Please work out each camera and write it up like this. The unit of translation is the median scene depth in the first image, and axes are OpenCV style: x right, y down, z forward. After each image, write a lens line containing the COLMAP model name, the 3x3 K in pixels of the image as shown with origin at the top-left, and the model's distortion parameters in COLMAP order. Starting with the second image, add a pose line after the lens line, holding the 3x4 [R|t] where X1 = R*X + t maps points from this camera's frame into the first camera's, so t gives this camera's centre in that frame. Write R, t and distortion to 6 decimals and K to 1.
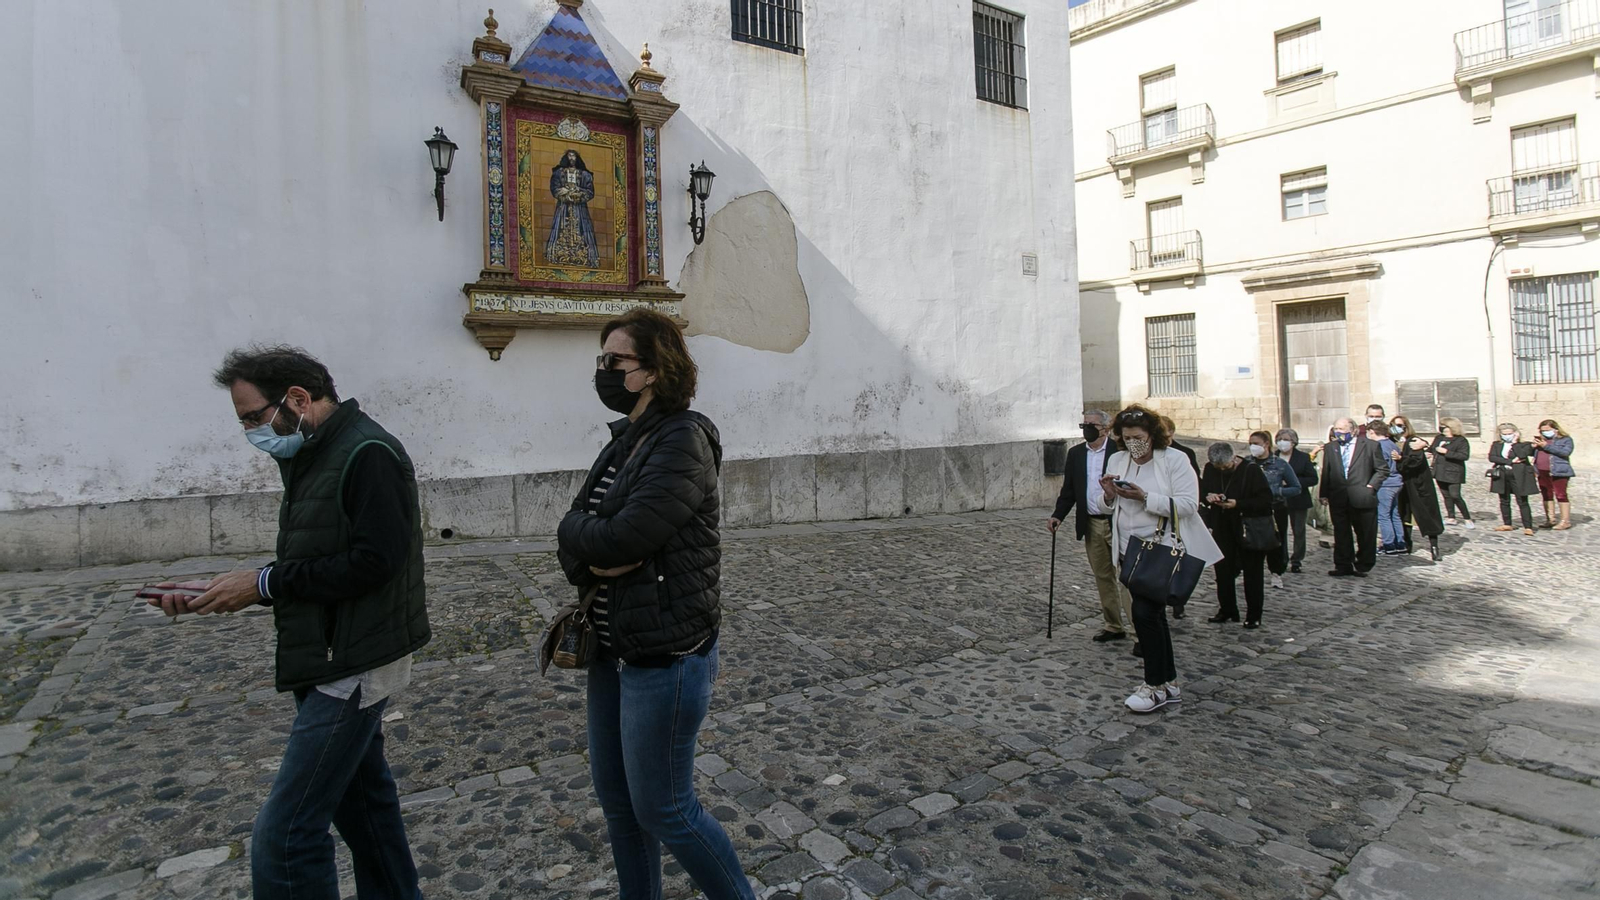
lens RADIAL K [[715.9, 0, 799.5], [0, 715.9, 407.3], [0, 0, 1]] dist [-0.015492, 0.007962]
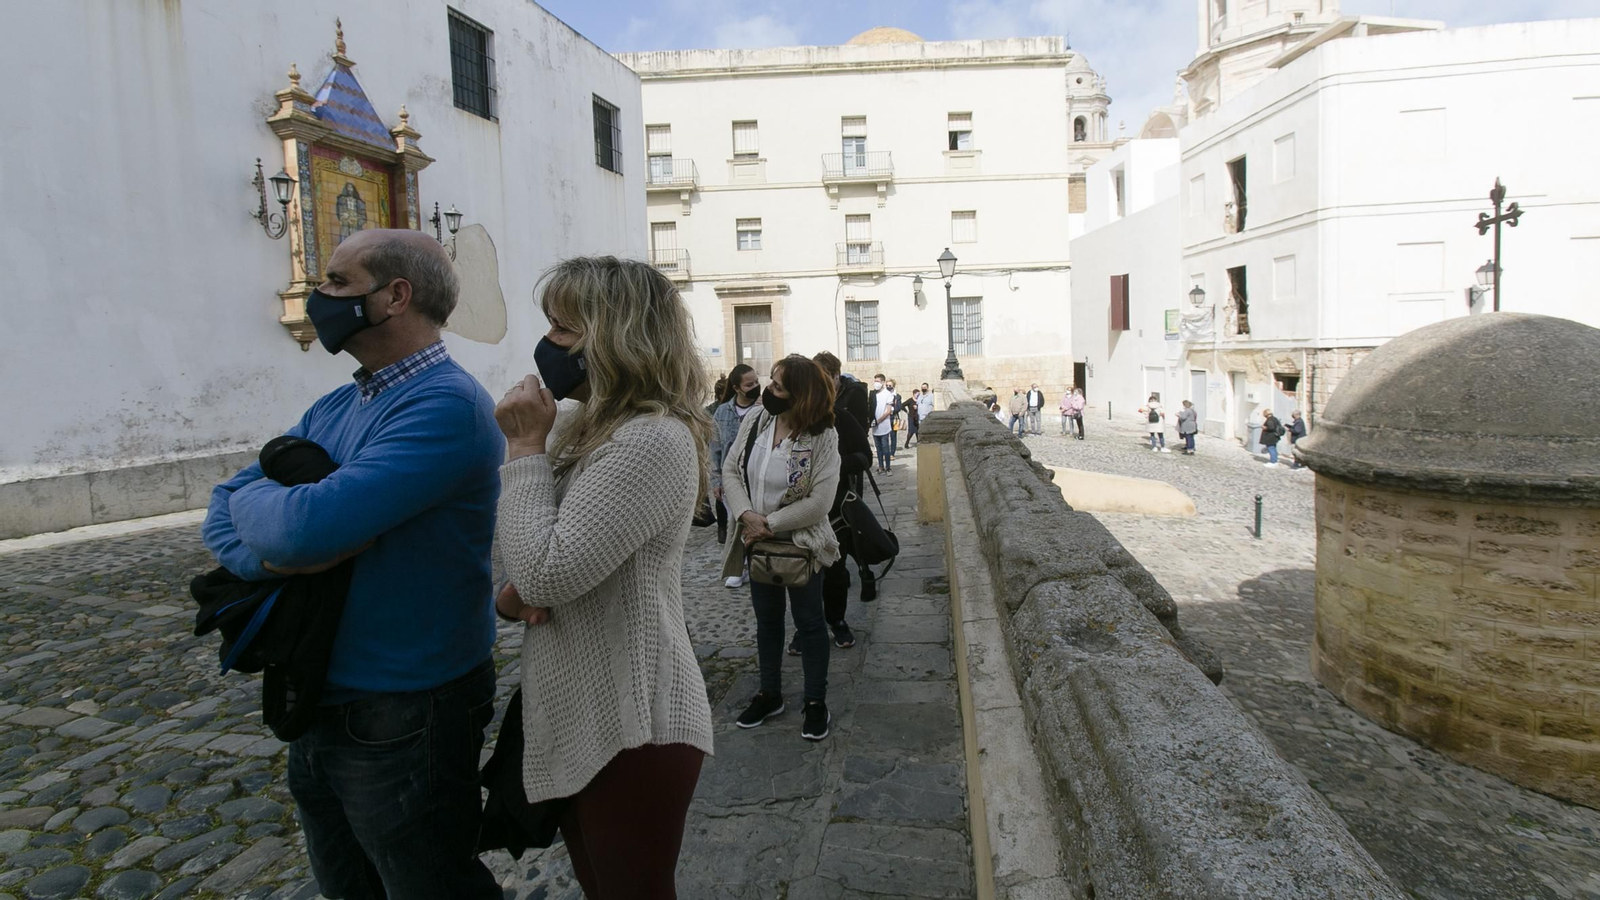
lens RADIAL K [[730.7, 0, 802.8], [0, 730.7, 465.5], [0, 0, 1]] dist [-0.001148, 0.009252]
pose [[0.729373, -0.099641, 0.676821, -0.382701], [0.017425, 0.991721, 0.127223, -0.008315], [-0.683894, -0.080999, 0.725071, -0.306584]]
